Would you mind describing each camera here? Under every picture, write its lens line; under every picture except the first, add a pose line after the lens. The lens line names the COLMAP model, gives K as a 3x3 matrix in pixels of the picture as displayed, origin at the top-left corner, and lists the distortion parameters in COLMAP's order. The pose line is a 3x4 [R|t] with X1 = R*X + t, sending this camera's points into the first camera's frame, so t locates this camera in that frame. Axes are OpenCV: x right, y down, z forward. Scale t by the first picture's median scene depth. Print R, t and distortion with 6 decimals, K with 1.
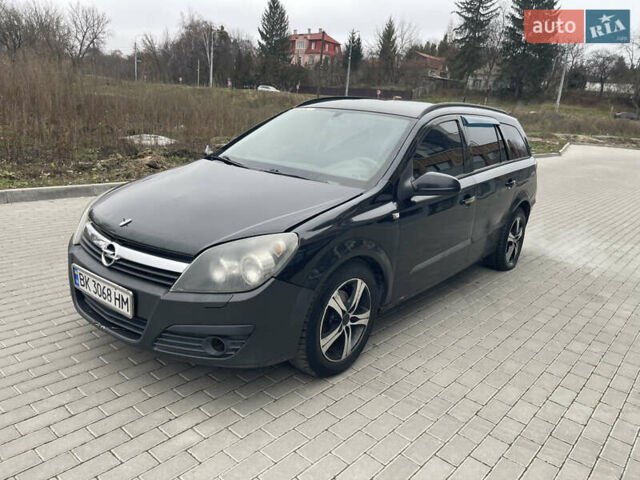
lens RADIAL K [[491.8, 0, 316.7], [0, 491.8, 241.0], [0, 0, 1]] dist [0.056855, -0.073646]
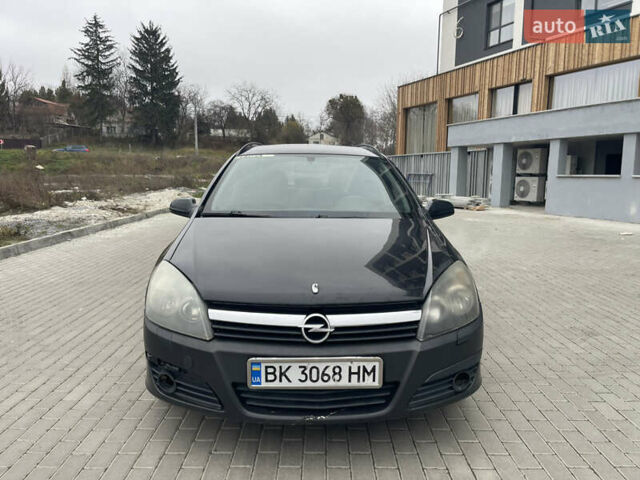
lens RADIAL K [[491.8, 0, 323.9], [0, 491.8, 242.6], [0, 0, 1]] dist [0.056855, -0.073646]
pose [[0.744014, -0.162905, 0.648001, -0.566204], [0.217039, 0.976156, -0.003796, -0.067549], [-0.631931, 0.143466, 0.761630, 0.199116]]
